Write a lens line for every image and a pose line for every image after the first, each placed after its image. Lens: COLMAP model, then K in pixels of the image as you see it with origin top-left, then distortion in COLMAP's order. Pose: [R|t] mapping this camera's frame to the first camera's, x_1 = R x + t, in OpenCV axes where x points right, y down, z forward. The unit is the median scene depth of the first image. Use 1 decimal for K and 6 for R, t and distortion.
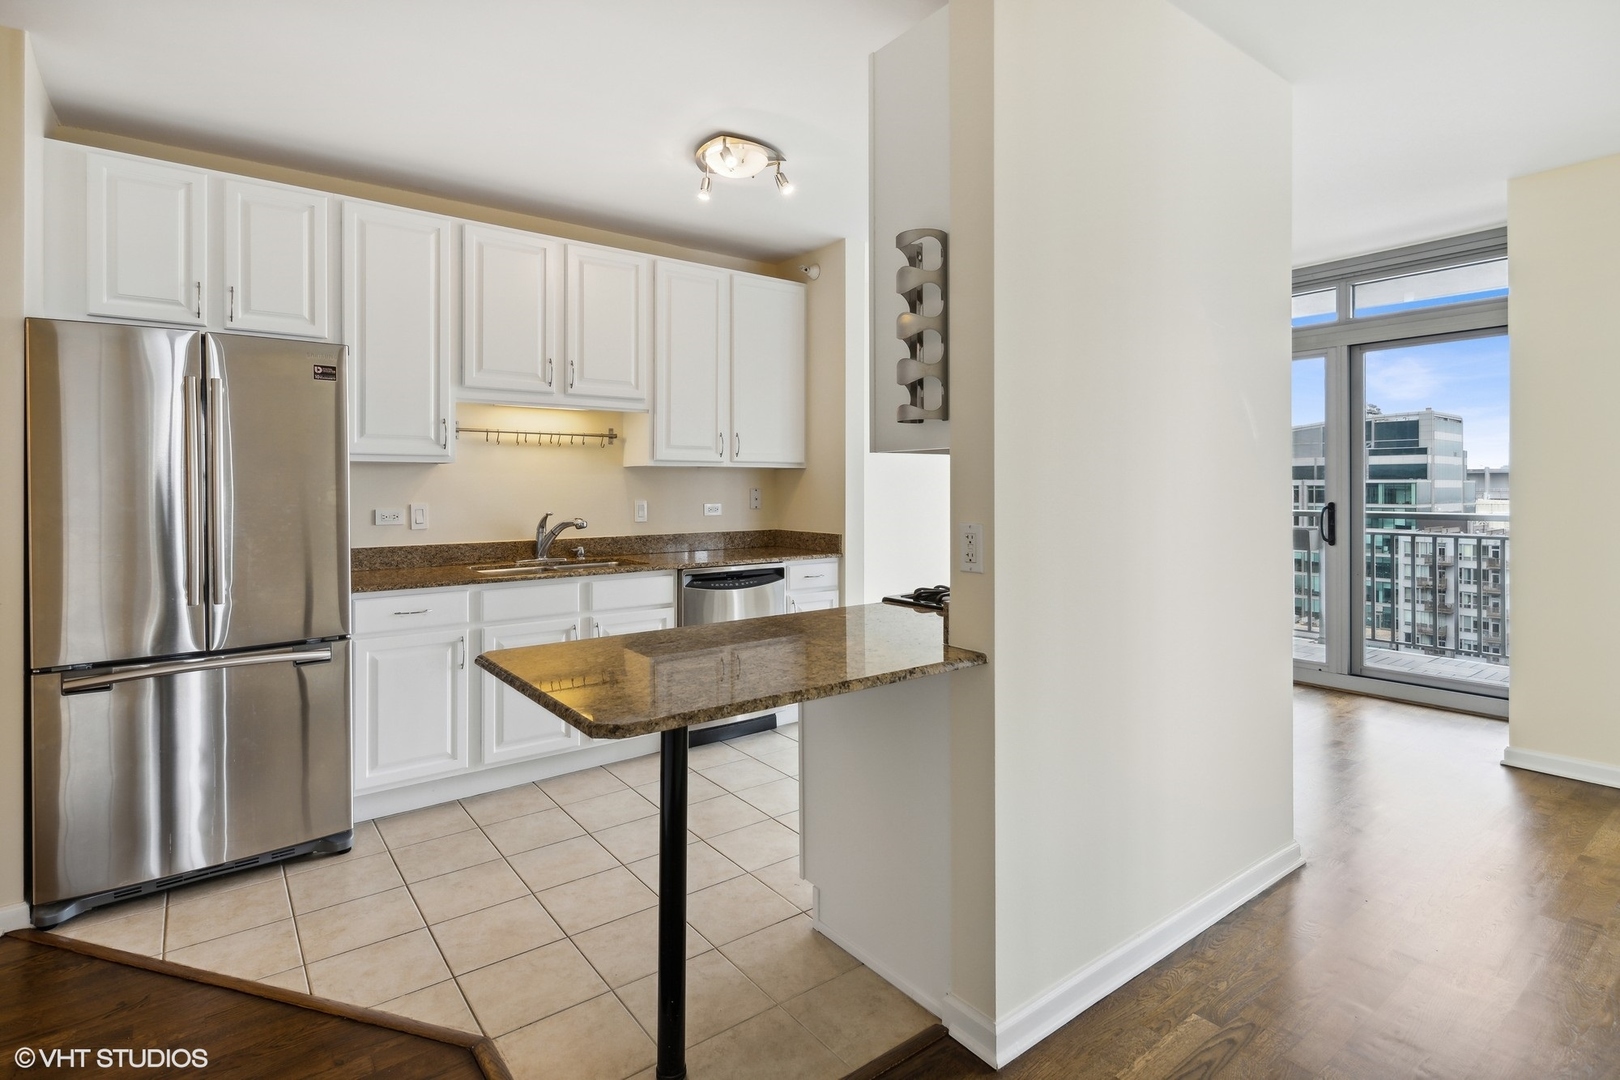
lens RADIAL K [[791.6, 0, 803.7], [0, 791.6, 477.4], [0, 0, 1]] dist [0.001364, -0.000327]
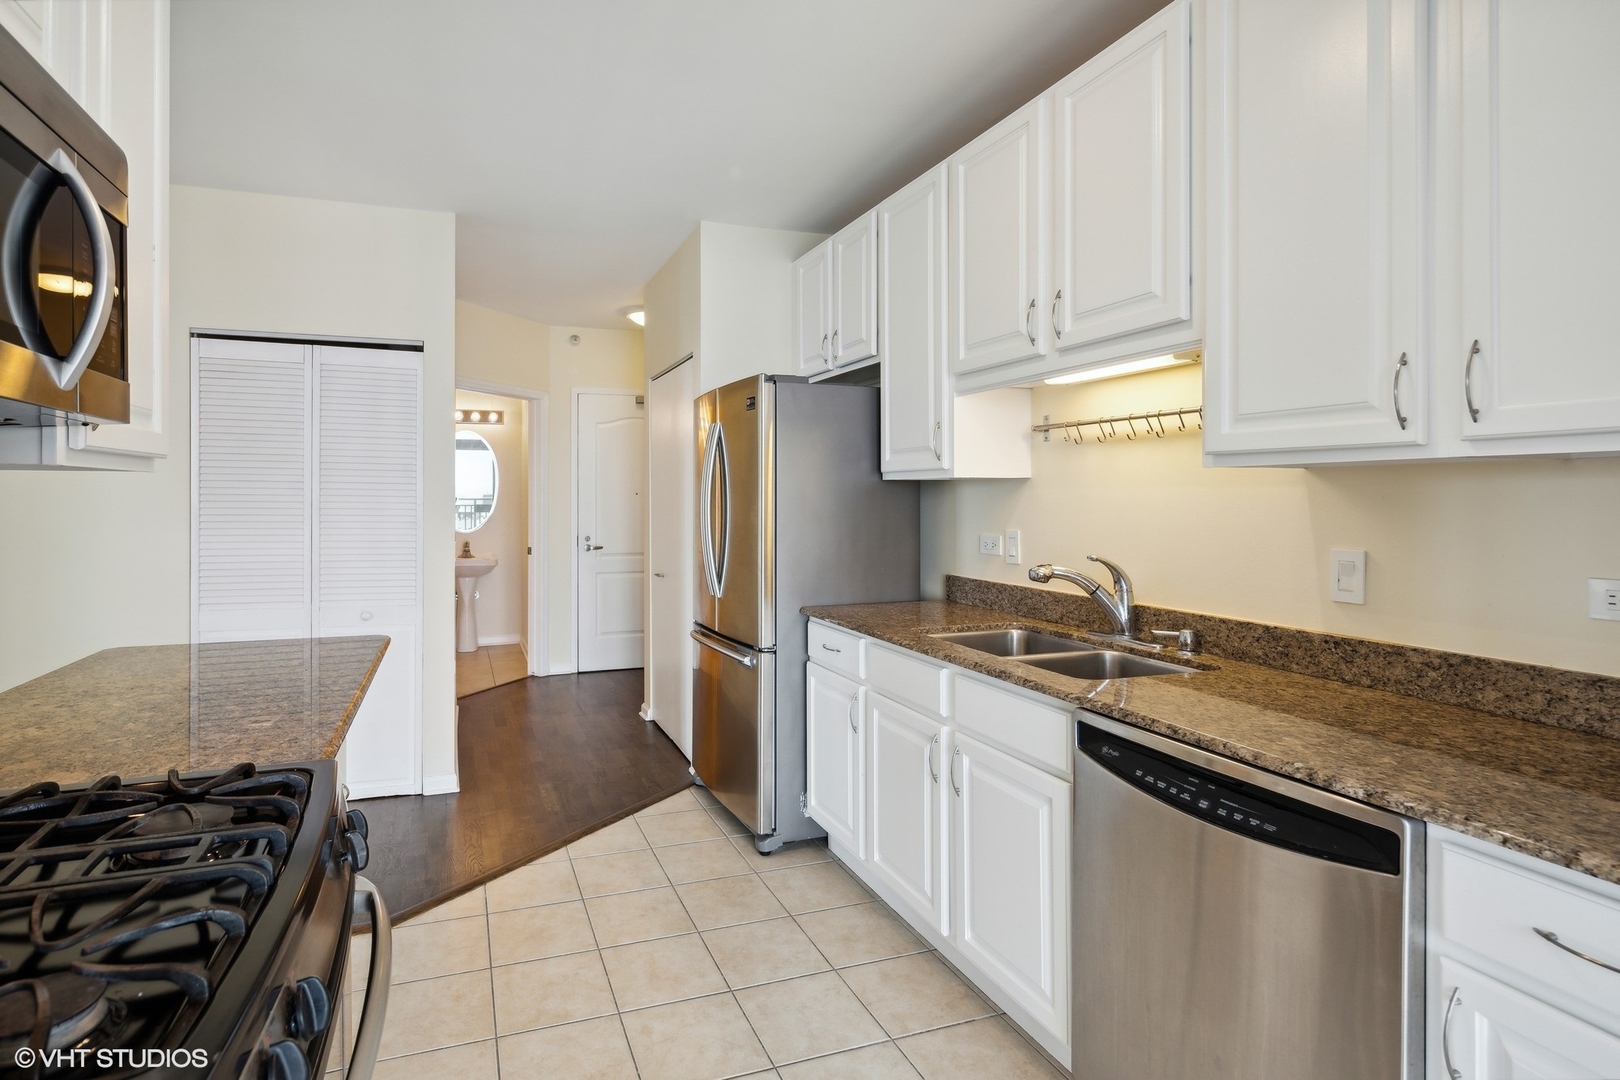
lens RADIAL K [[874.3, 0, 807.1], [0, 874.3, 495.0], [0, 0, 1]] dist [-0.000015, -0.000233]
pose [[-0.331426, 0.002565, -0.943478, 0.374645], [0.010155, 0.999948, -0.000848, -0.002239], [0.943427, -0.009862, -0.331435, 1.090593]]
